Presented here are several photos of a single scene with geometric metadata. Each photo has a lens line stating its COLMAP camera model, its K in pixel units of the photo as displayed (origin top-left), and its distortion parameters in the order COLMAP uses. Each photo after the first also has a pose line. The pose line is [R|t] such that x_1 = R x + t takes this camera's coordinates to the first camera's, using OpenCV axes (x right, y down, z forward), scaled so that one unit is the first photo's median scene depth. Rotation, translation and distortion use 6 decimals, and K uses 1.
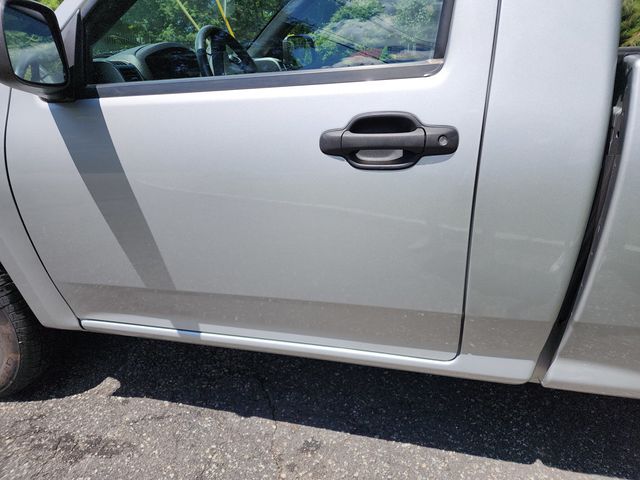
lens RADIAL K [[430.3, 0, 318.8], [0, 430.3, 241.9], [0, 0, 1]] dist [0.066472, -0.065586]
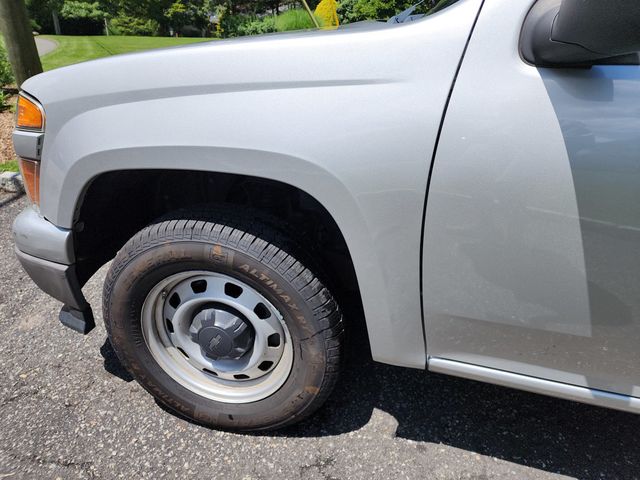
lens RADIAL K [[430.3, 0, 318.8], [0, 430.3, 241.9], [0, 0, 1]] dist [0.066472, -0.065586]
pose [[0.997691, 0.064442, -0.021441, -0.974402], [-0.062921, 0.995877, 0.065339, -0.078468], [0.025563, -0.063839, 0.997633, 0.337727]]
